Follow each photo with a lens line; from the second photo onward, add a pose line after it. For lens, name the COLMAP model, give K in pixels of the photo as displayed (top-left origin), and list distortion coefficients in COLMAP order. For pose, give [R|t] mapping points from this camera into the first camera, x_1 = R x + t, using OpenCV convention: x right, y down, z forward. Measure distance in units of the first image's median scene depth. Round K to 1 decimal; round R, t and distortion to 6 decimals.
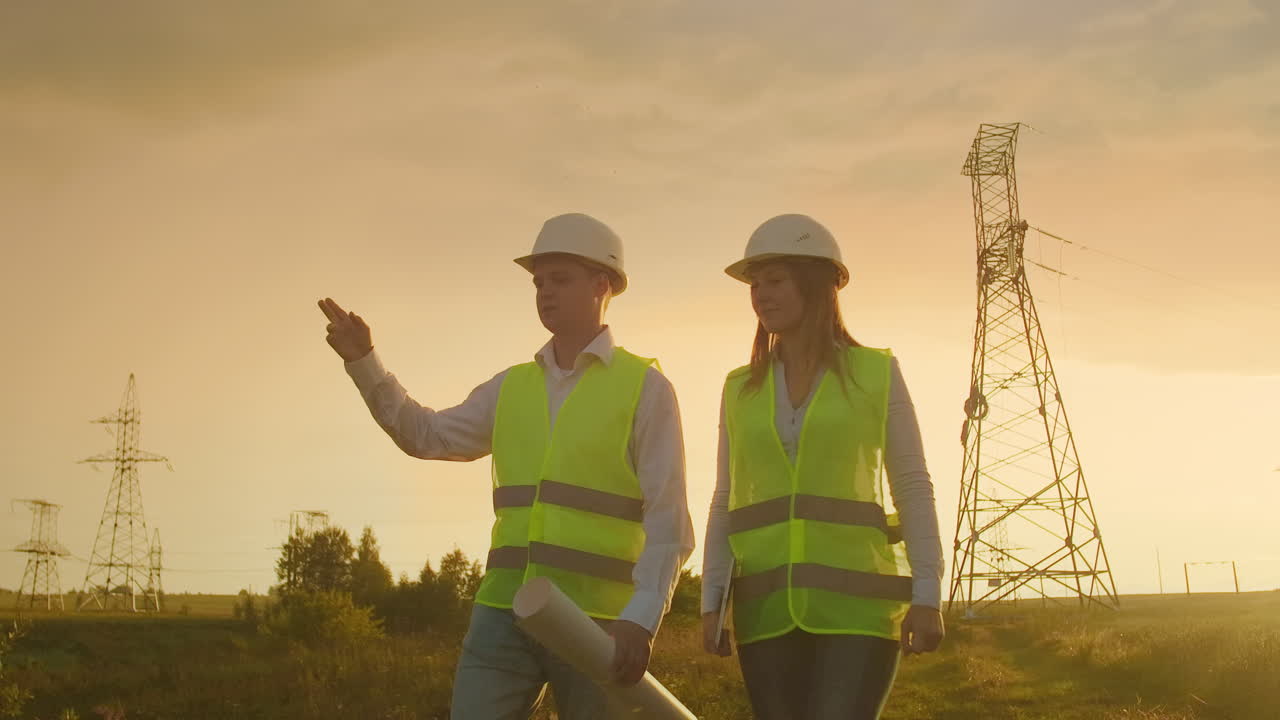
lens RADIAL K [[1214.4, 0, 605.9], [0, 1214.4, 332.5], [0, 0, 1]] dist [-0.090228, 0.000000]
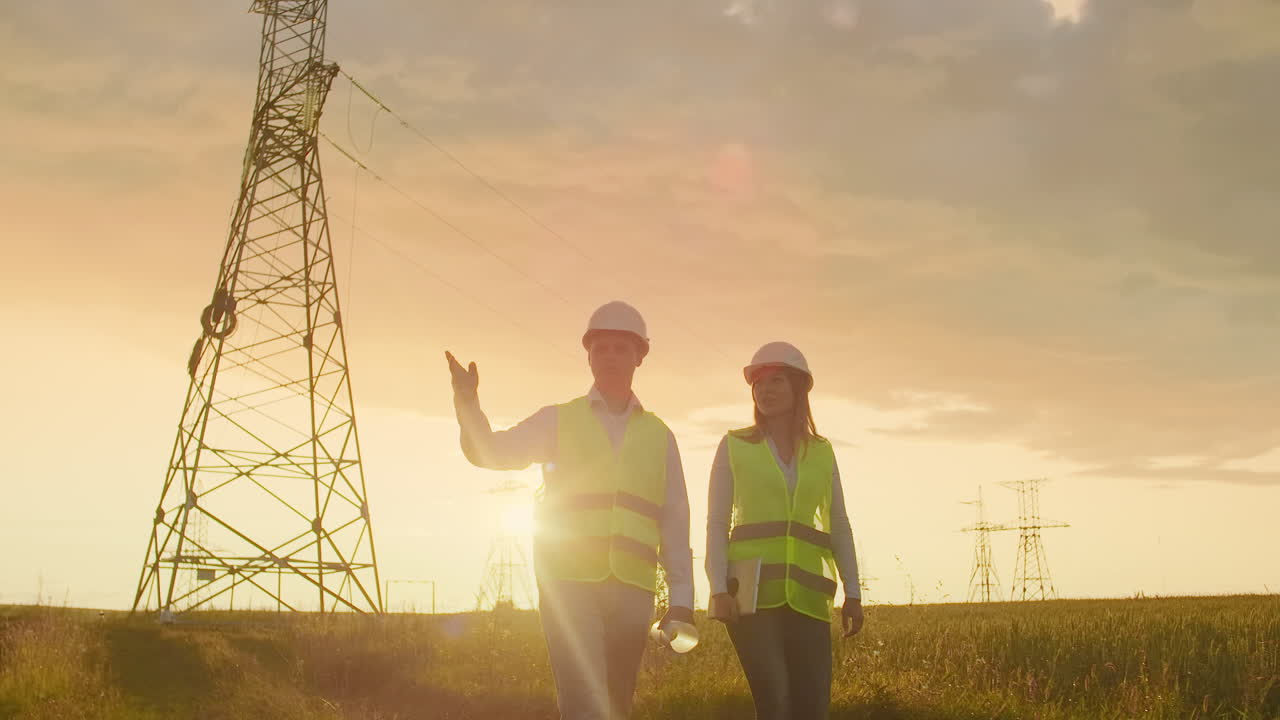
lens RADIAL K [[1214.4, 0, 632.7], [0, 1214.4, 349.7], [0, 0, 1]] dist [-0.090228, 0.000000]
pose [[0.787437, 0.148261, 0.598299, 0.084474], [-0.149335, 0.987612, -0.048190, 0.076686], [-0.598032, -0.051400, 0.799823, 0.304398]]
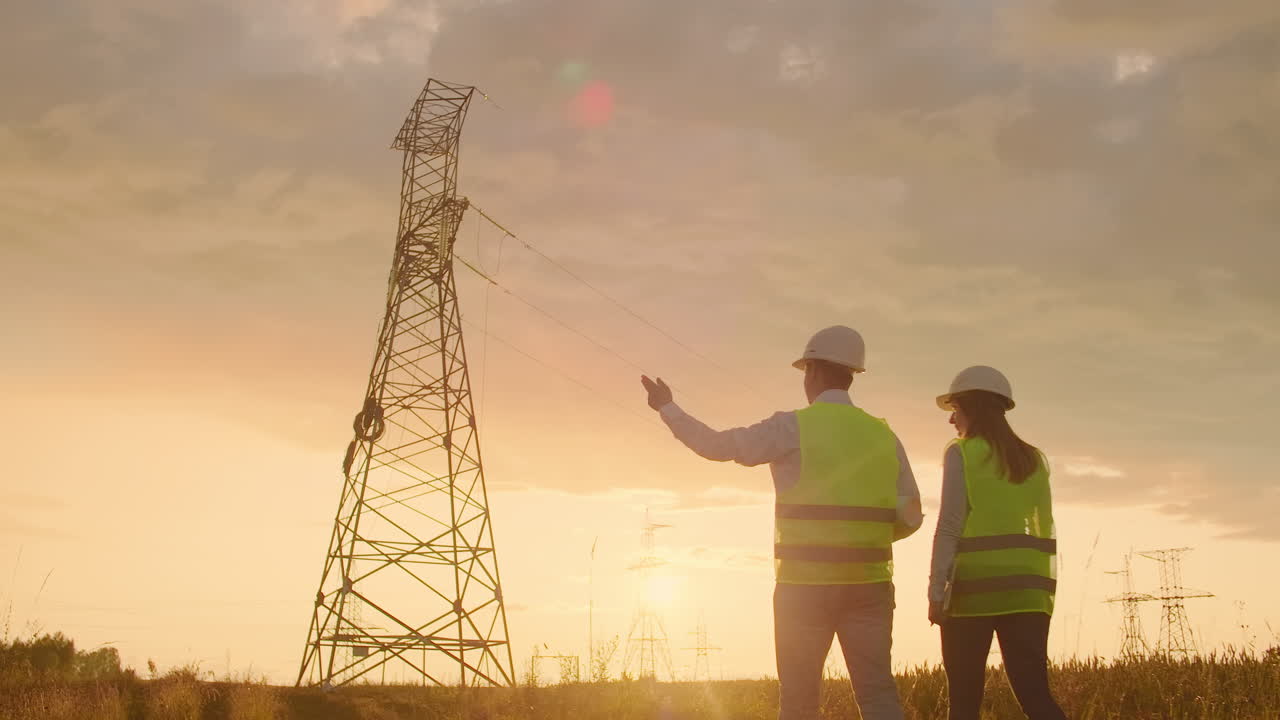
lens RADIAL K [[1214.4, 0, 633.8], [0, 1214.4, 355.9], [0, 0, 1]] dist [-0.090228, 0.000000]
pose [[0.855389, 0.156808, 0.493682, 0.059014], [-0.131765, 0.987597, -0.085383, 0.062079], [-0.500947, 0.007986, 0.865441, 0.230465]]
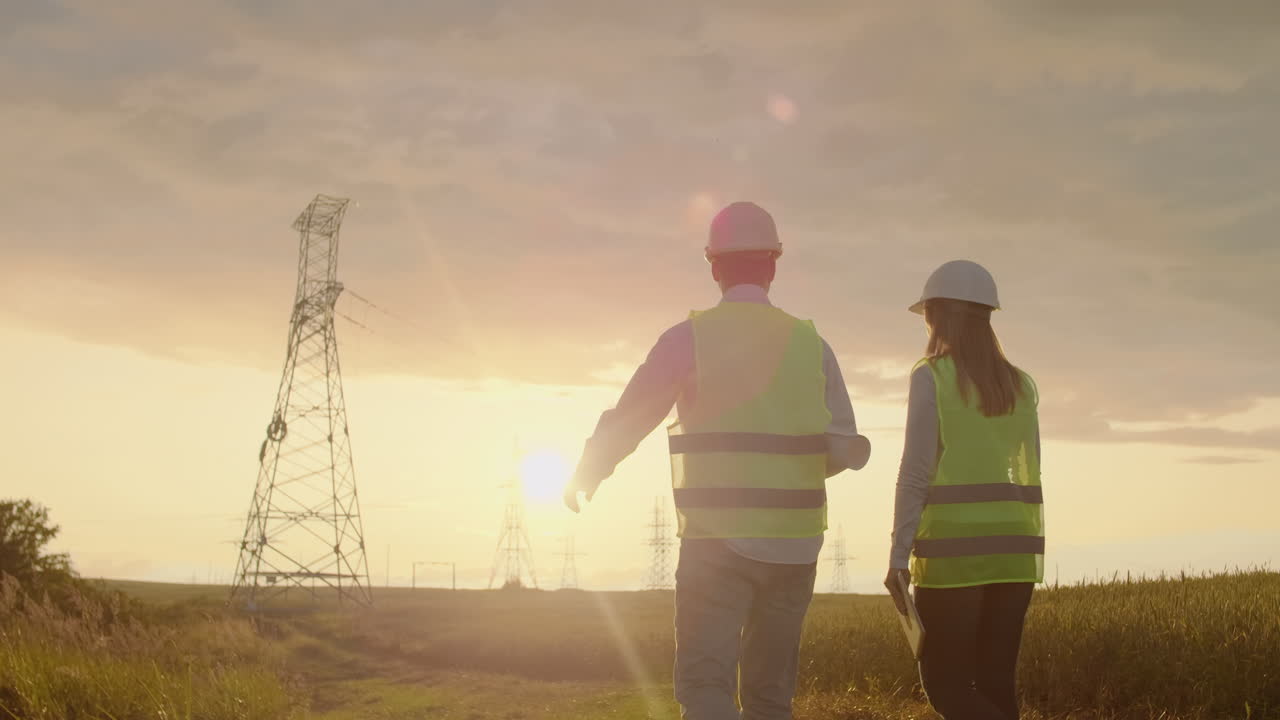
lens RADIAL K [[1214.4, 0, 614.2], [0, 1214.4, 323.7], [0, 0, 1]] dist [-0.090228, 0.000000]
pose [[0.818159, 0.139649, 0.557776, -0.094323], [-0.143166, 0.988984, -0.037610, -0.044245], [-0.556883, -0.049083, 0.829139, -0.155248]]
